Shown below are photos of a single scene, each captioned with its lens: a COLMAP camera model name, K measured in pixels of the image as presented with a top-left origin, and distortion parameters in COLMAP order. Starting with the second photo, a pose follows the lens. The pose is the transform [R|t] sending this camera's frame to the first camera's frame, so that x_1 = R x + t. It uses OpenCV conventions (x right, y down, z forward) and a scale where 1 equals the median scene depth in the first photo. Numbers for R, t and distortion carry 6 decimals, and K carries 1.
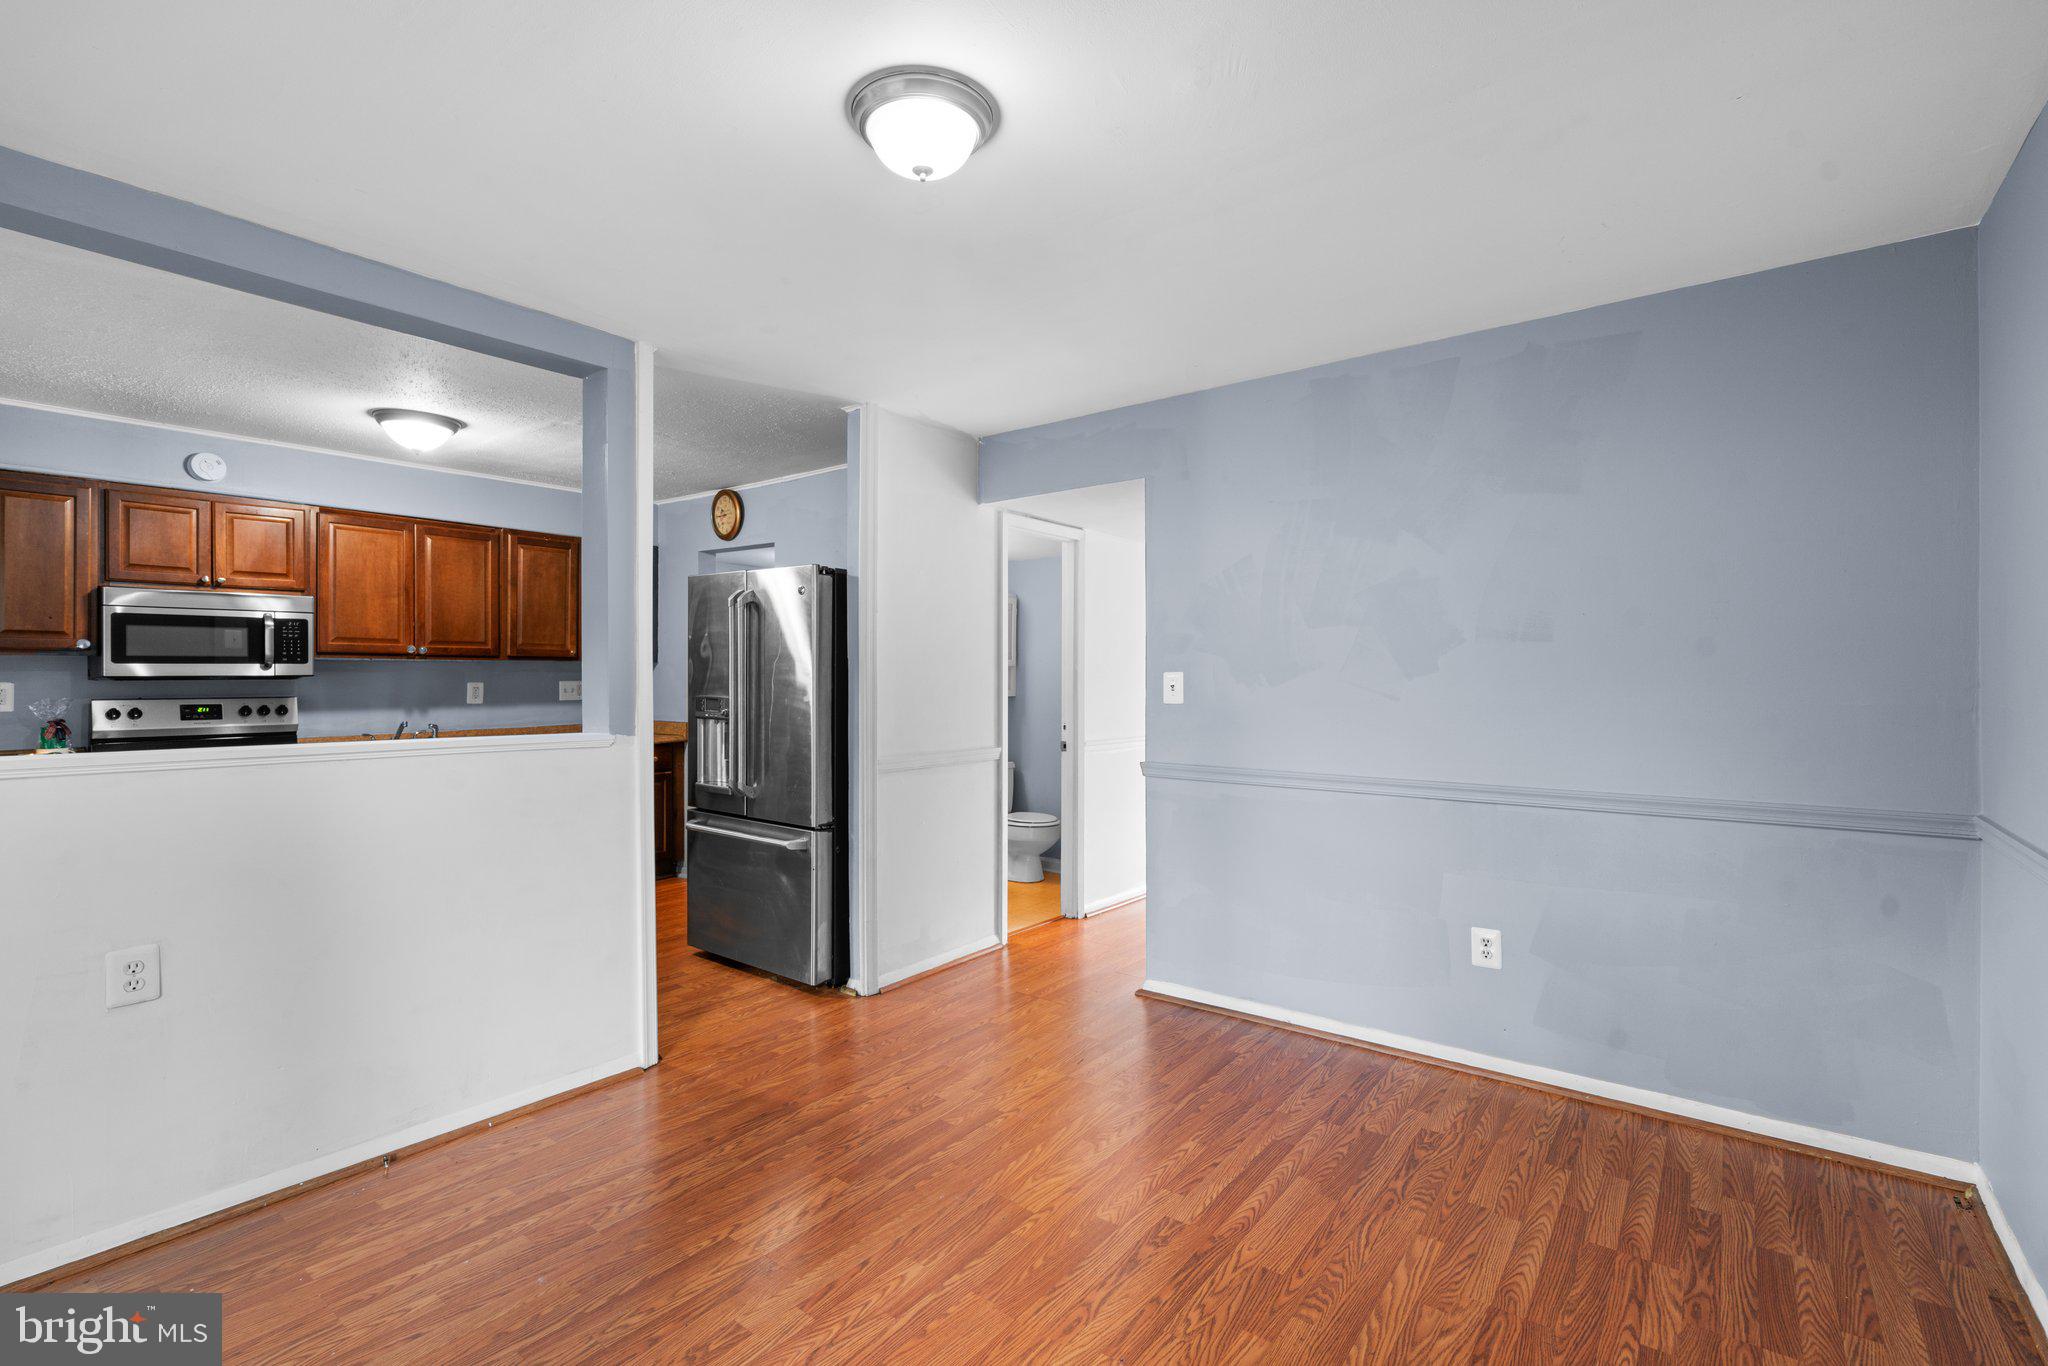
lens RADIAL K [[934.6, 0, 1045.9], [0, 934.6, 680.7], [0, 0, 1]] dist [-0.011053, 0.003984]
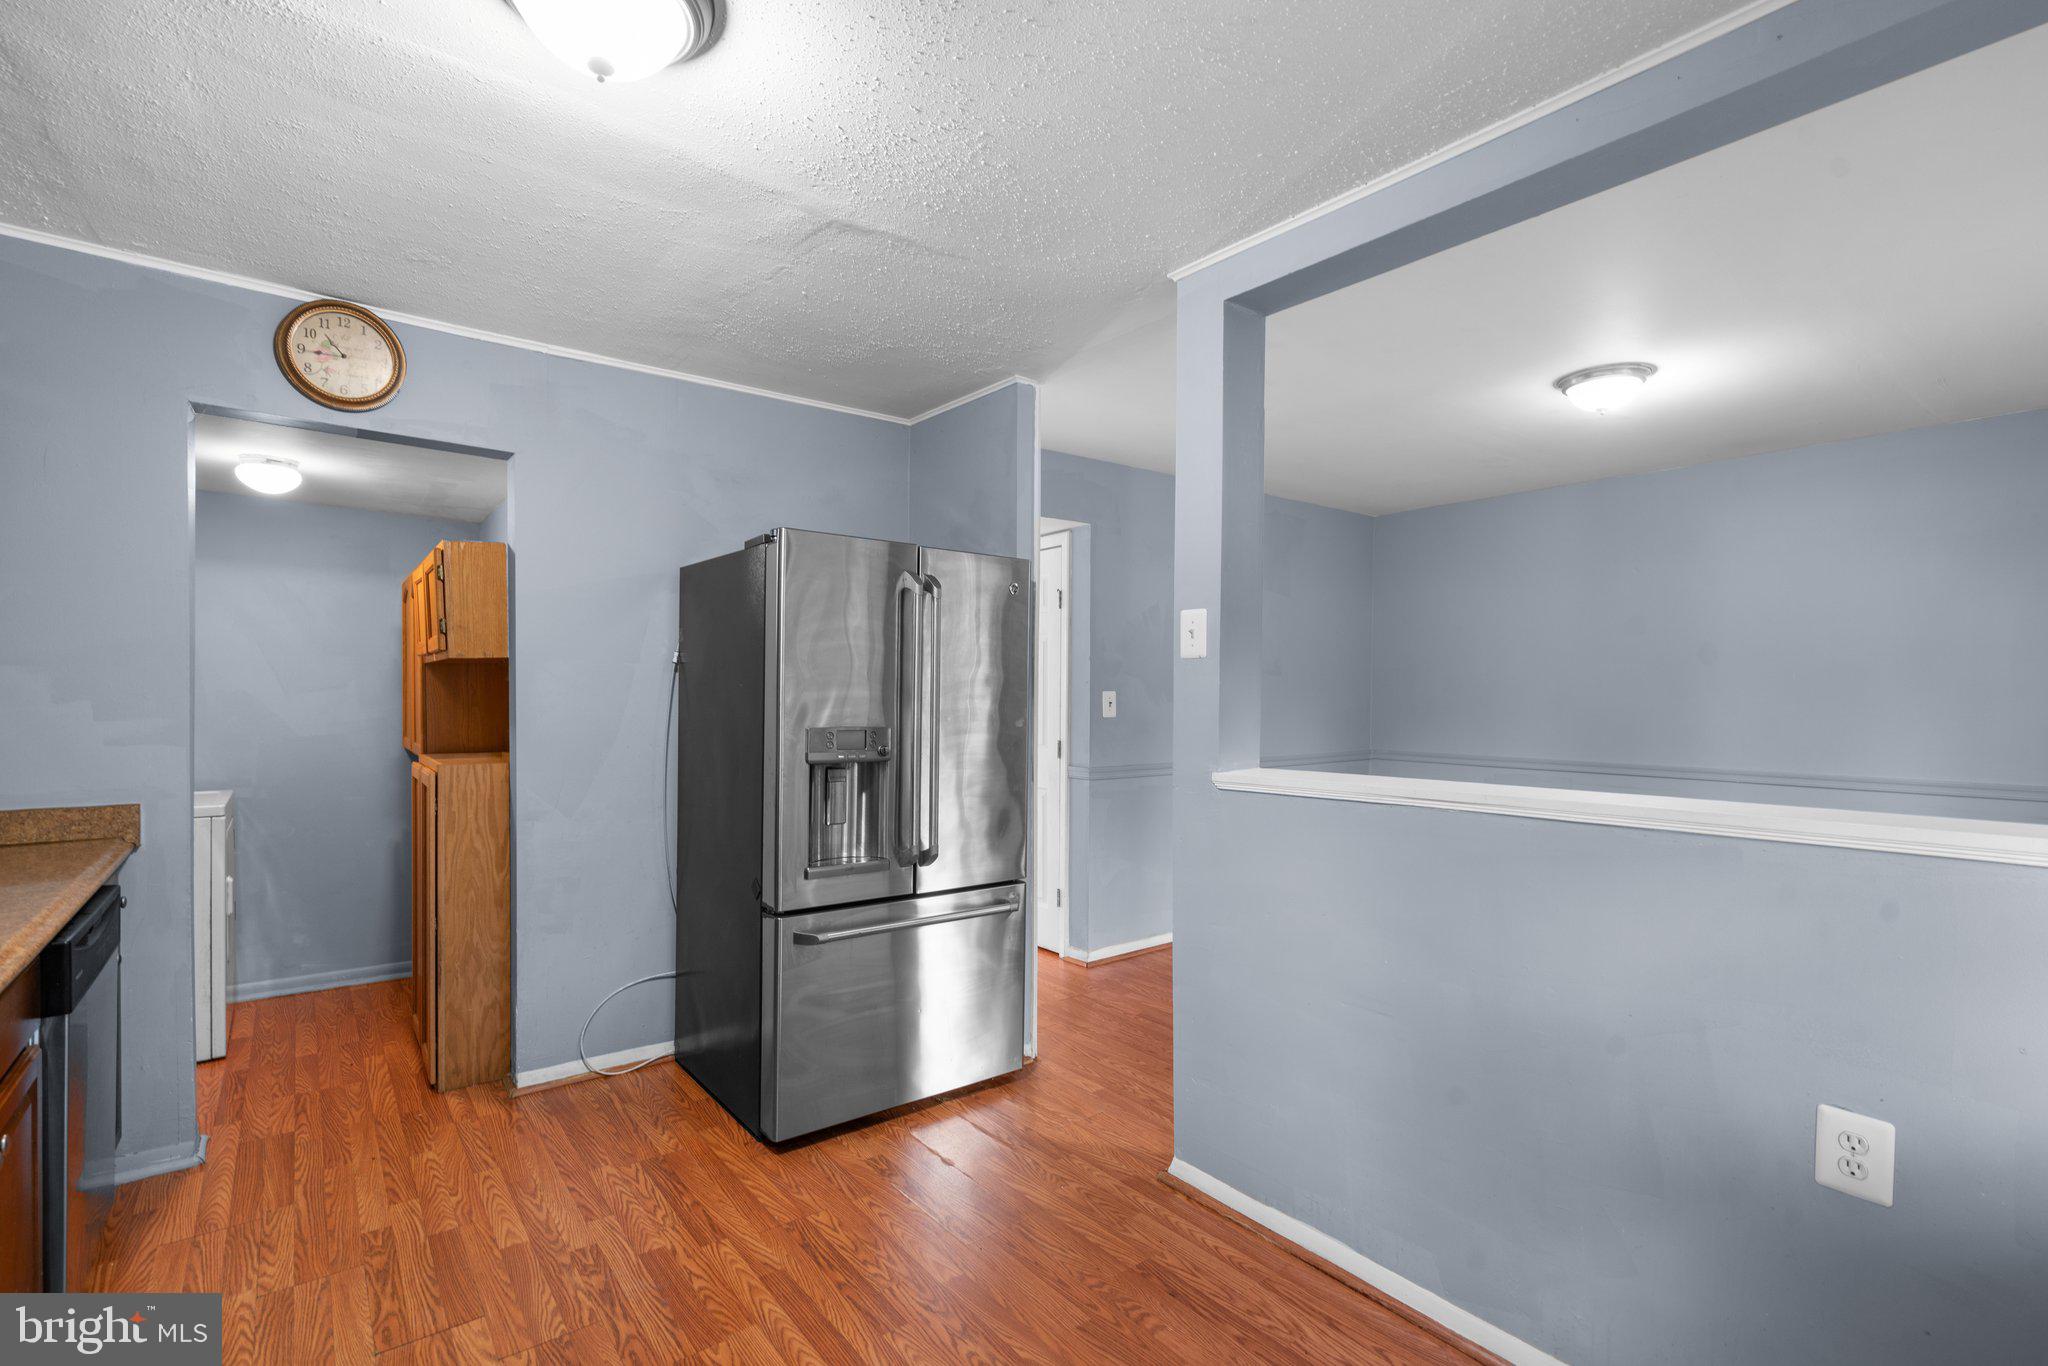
lens RADIAL K [[934.6, 0, 1019.5], [0, 934.6, 678.9], [0, 0, 1]] dist [-0.011053, 0.003984]
pose [[0.251785, 0.020030, 0.967576, -0.912768], [0.004098, 0.999755, -0.021762, 0.000766], [-0.967774, 0.009445, 0.251642, 0.695398]]
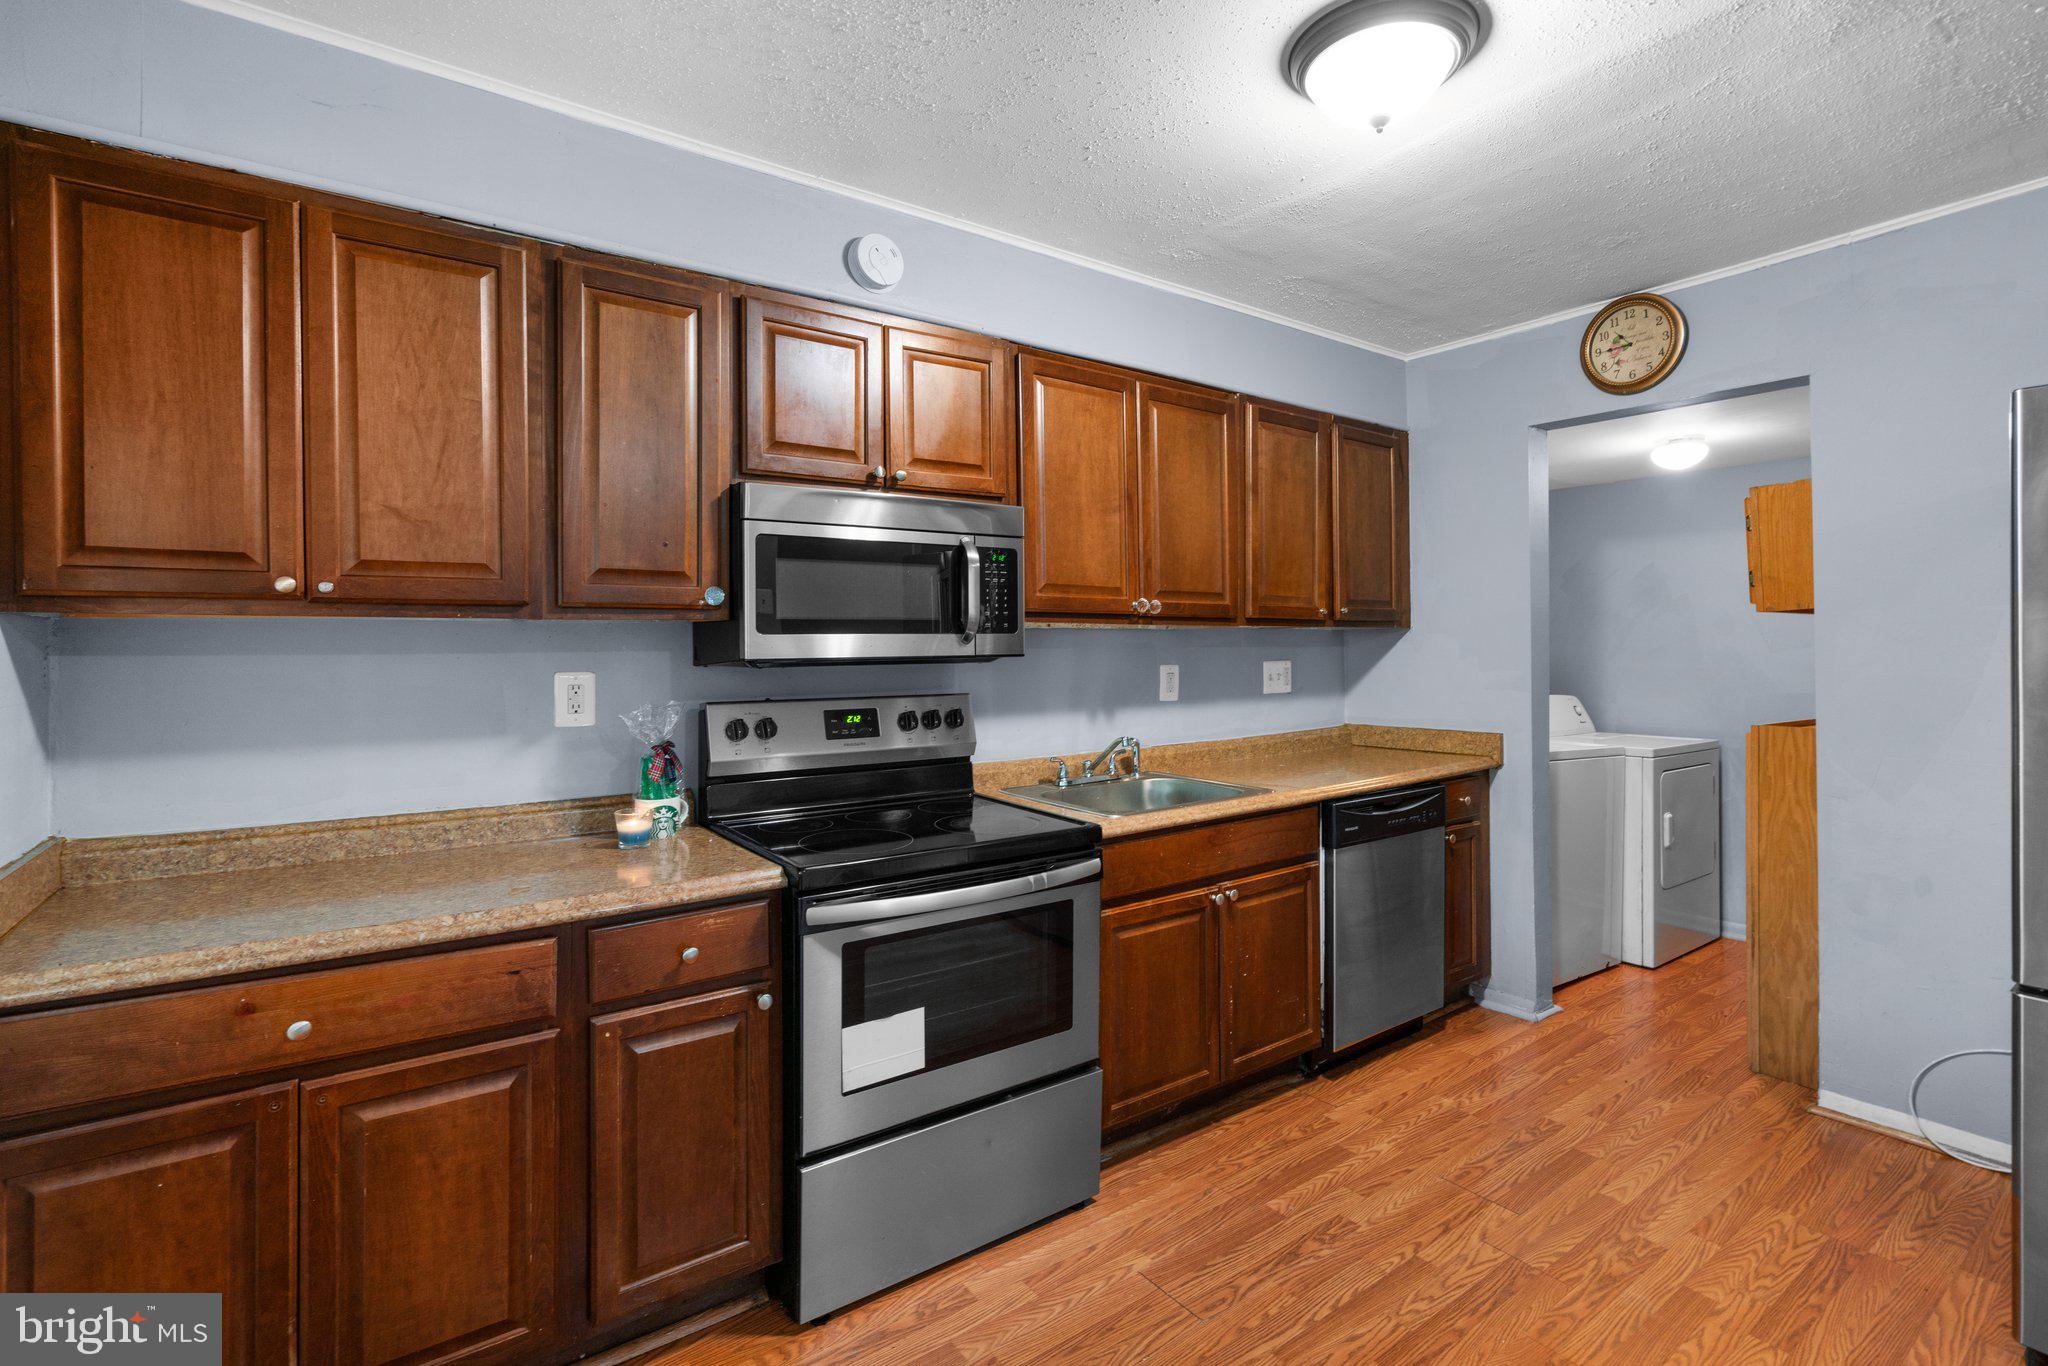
lens RADIAL K [[934.6, 0, 1012.1], [0, 934.6, 649.8], [0, 0, 1]] dist [-0.011053, 0.003984]
pose [[0.954677, -0.006189, -0.297580, -0.664128], [0.004560, 0.999971, -0.006170, -0.005803], [0.297609, 0.004533, 0.954677, 0.510427]]
